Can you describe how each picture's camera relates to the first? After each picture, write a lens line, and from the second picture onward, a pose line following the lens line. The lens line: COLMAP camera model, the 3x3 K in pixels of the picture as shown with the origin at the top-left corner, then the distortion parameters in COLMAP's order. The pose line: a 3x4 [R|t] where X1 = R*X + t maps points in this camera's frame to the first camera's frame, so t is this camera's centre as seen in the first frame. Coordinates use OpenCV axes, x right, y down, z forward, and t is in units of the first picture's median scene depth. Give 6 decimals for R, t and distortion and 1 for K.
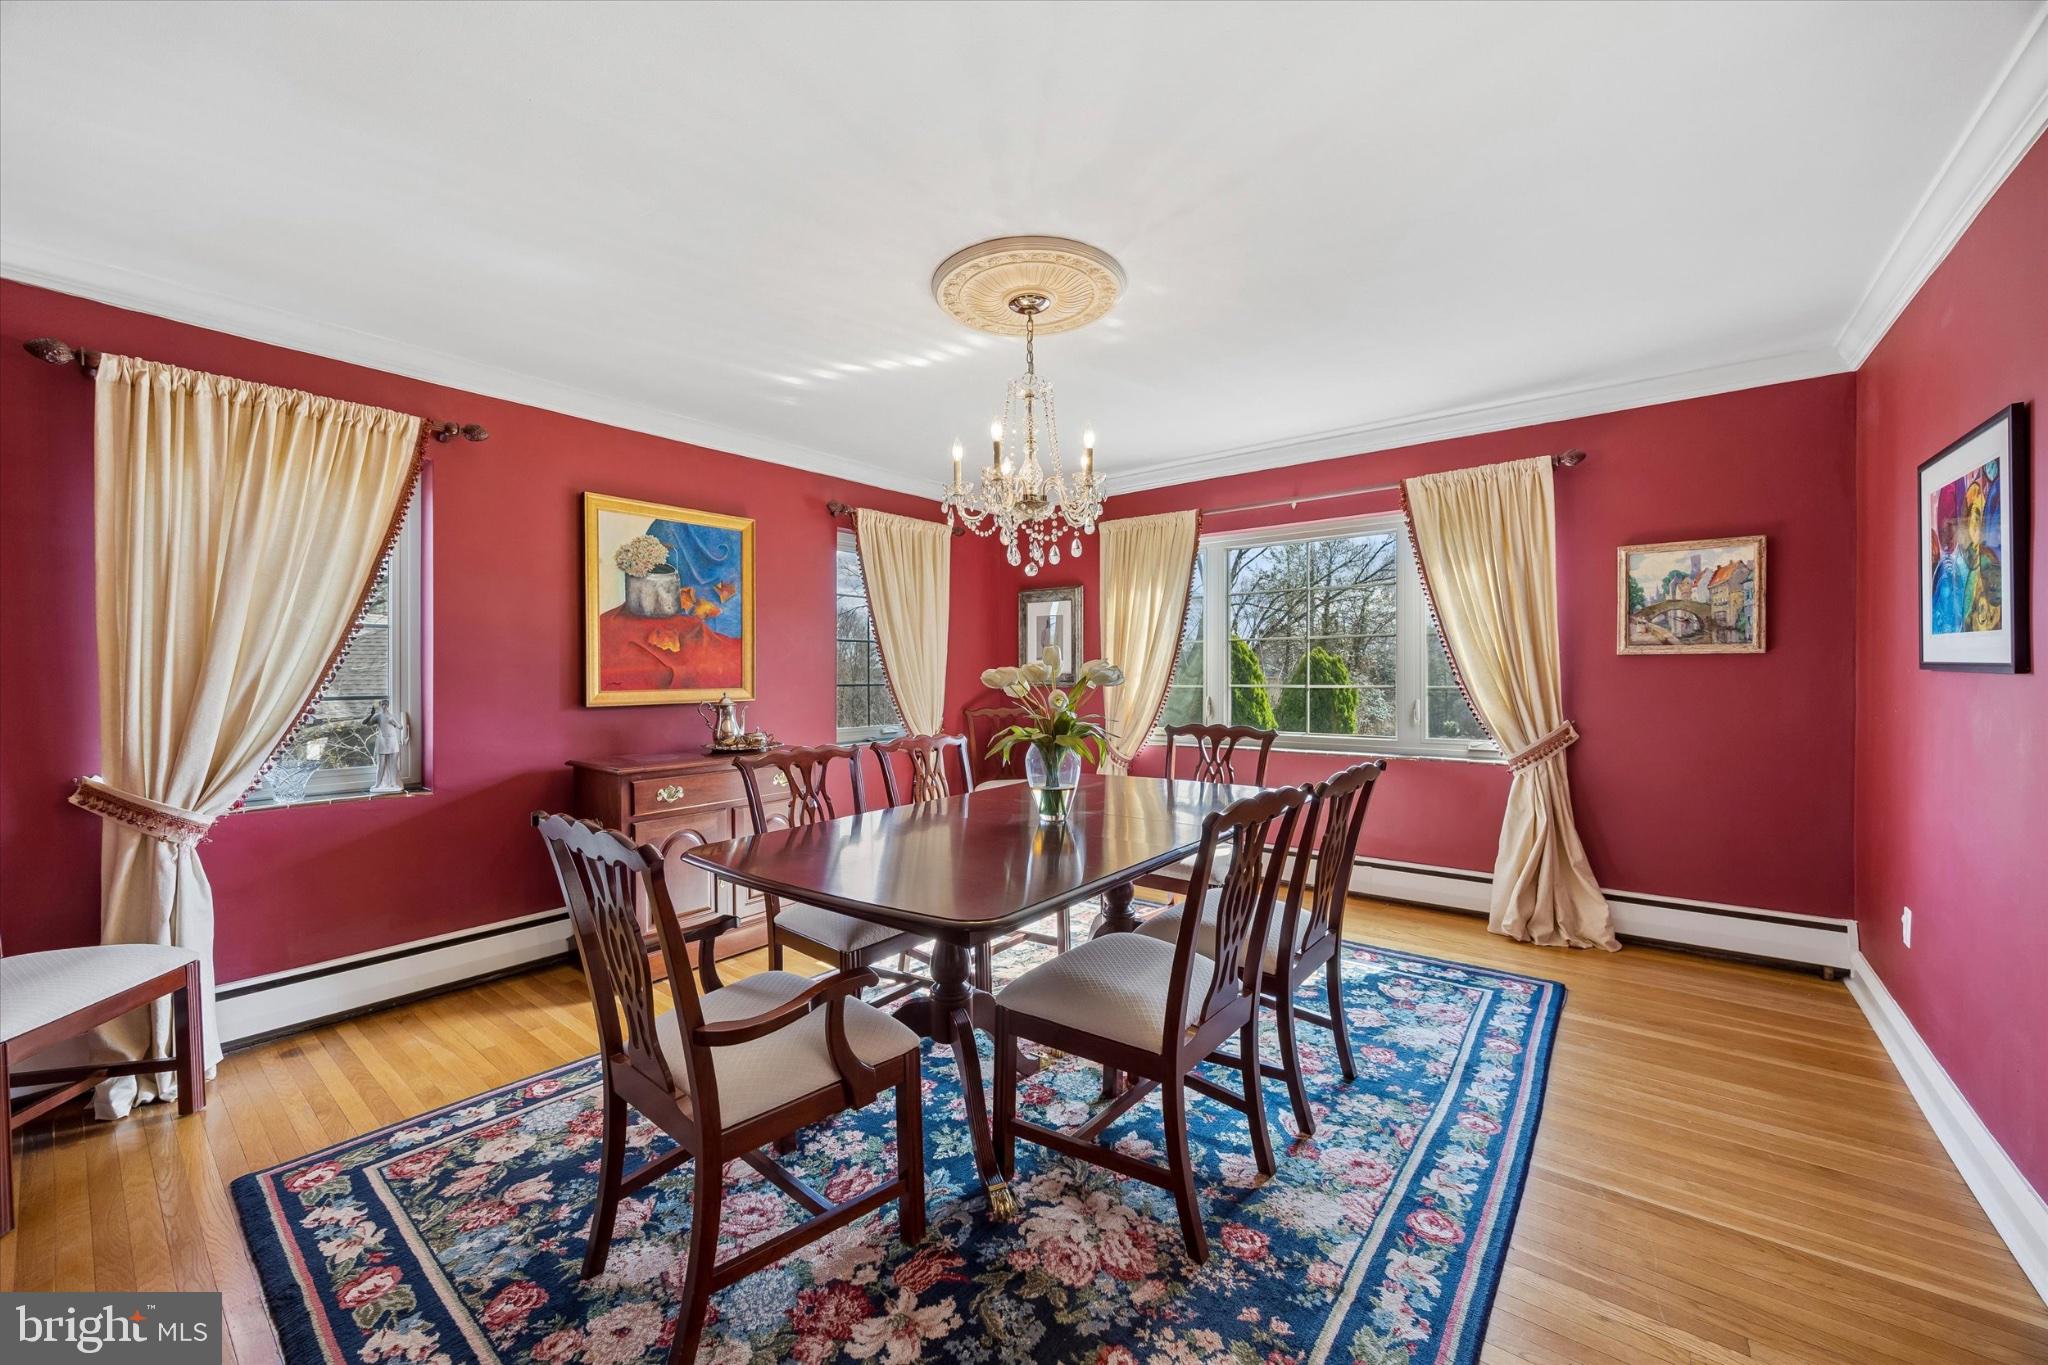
lens RADIAL K [[783.1, 0, 1006.3], [0, 783.1, 672.6], [0, 0, 1]] dist [-0.003177, 0.000367]
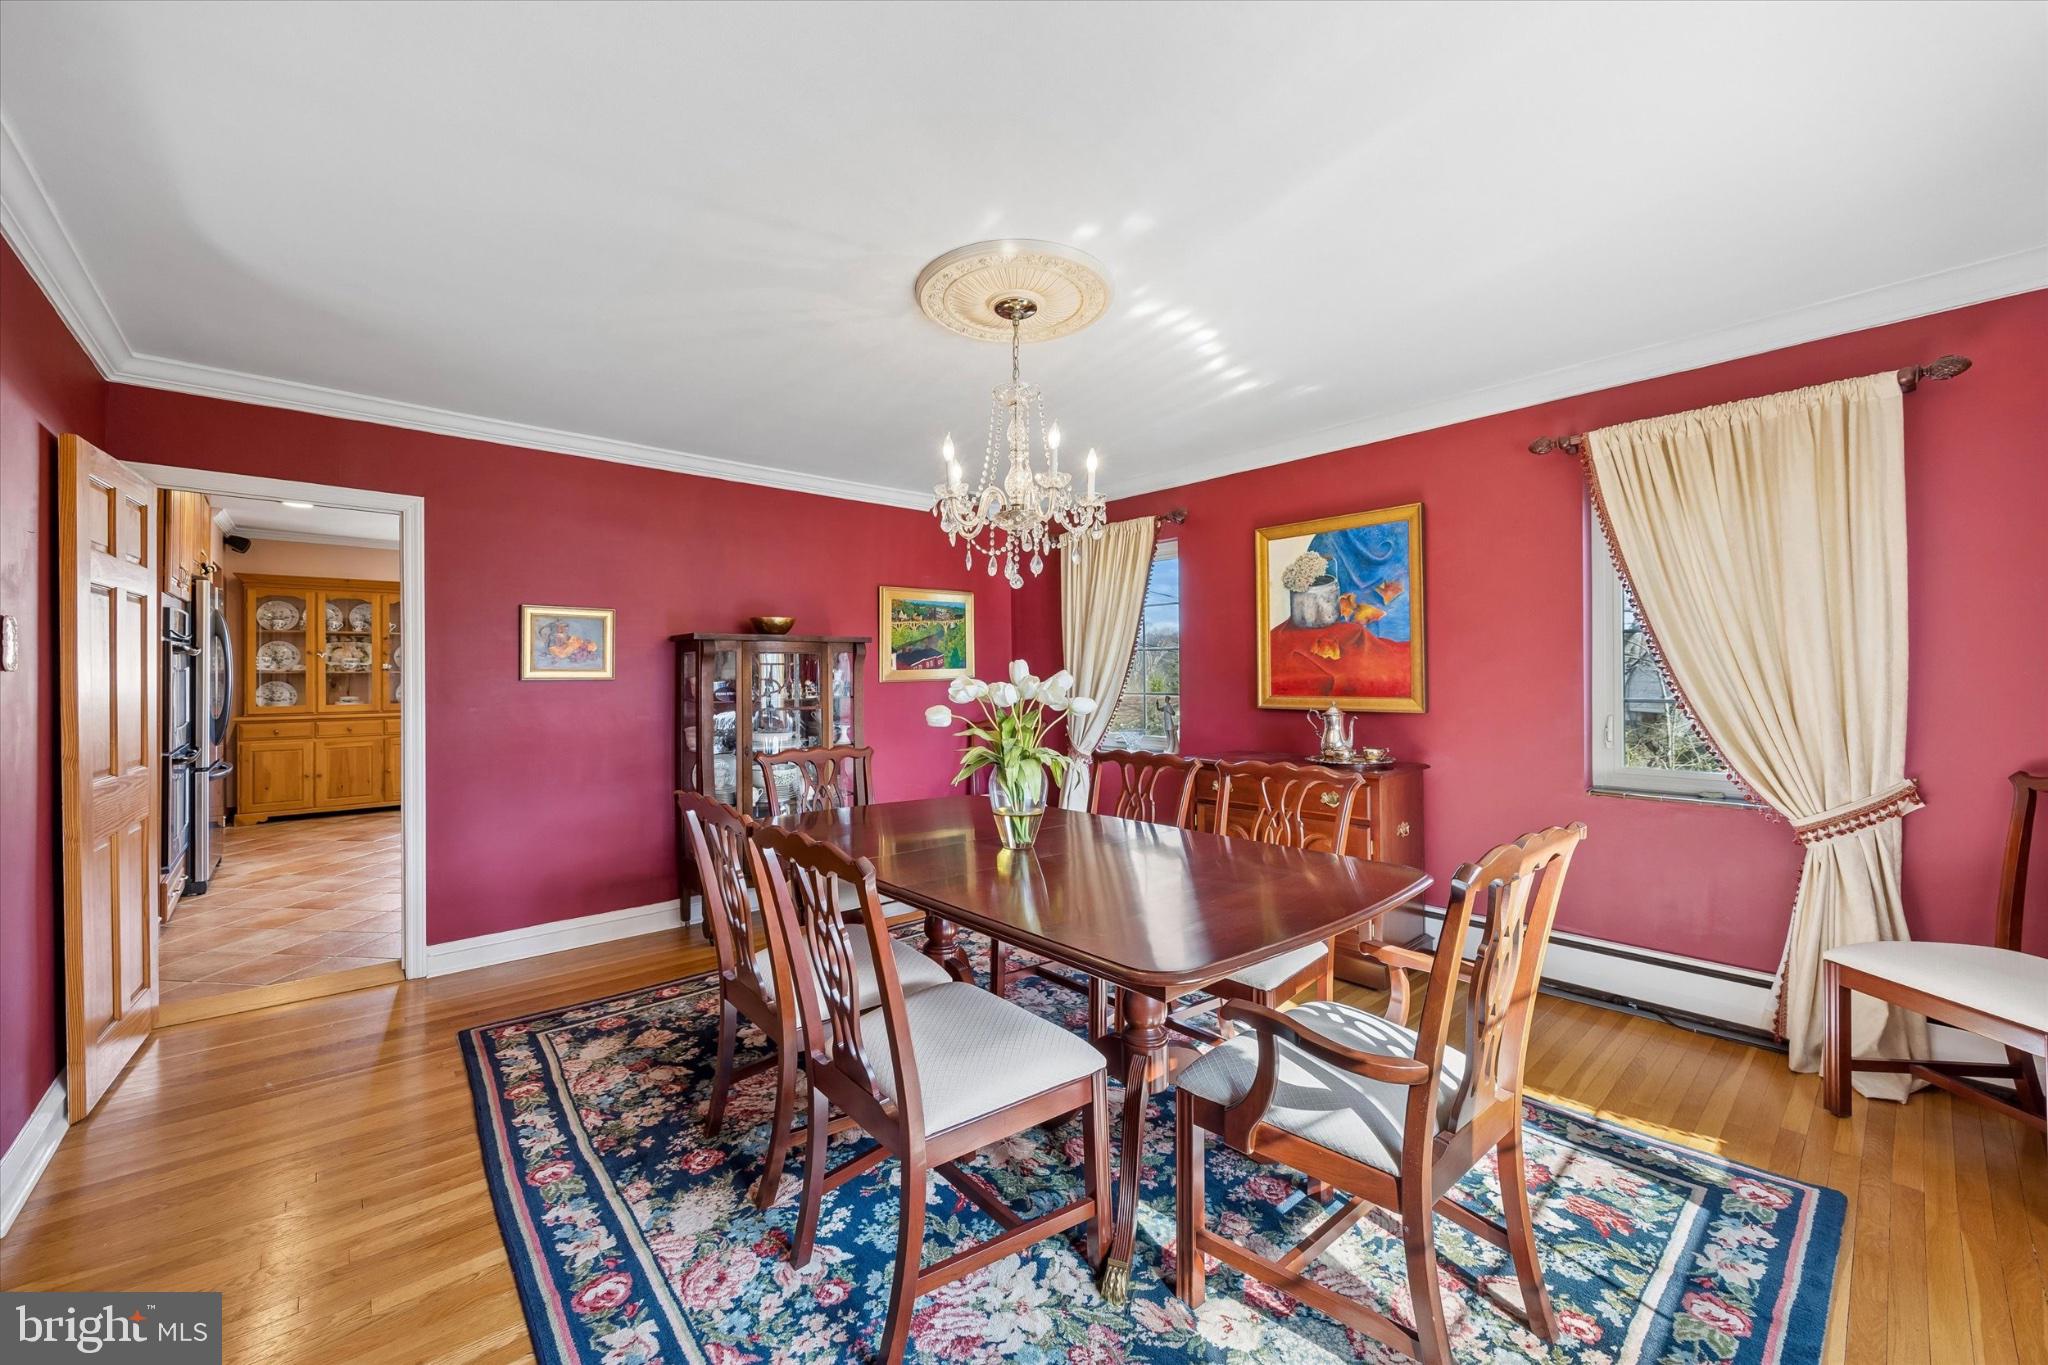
lens RADIAL K [[783.1, 0, 1018.9], [0, 783.1, 664.5], [0, 0, 1]] dist [-0.003177, 0.000367]
pose [[-0.165577, -0.003347, -0.986191, 1.191364], [0.003054, 0.999988, -0.003907, -0.032855], [0.986192, -0.003659, -0.165565, 1.411242]]
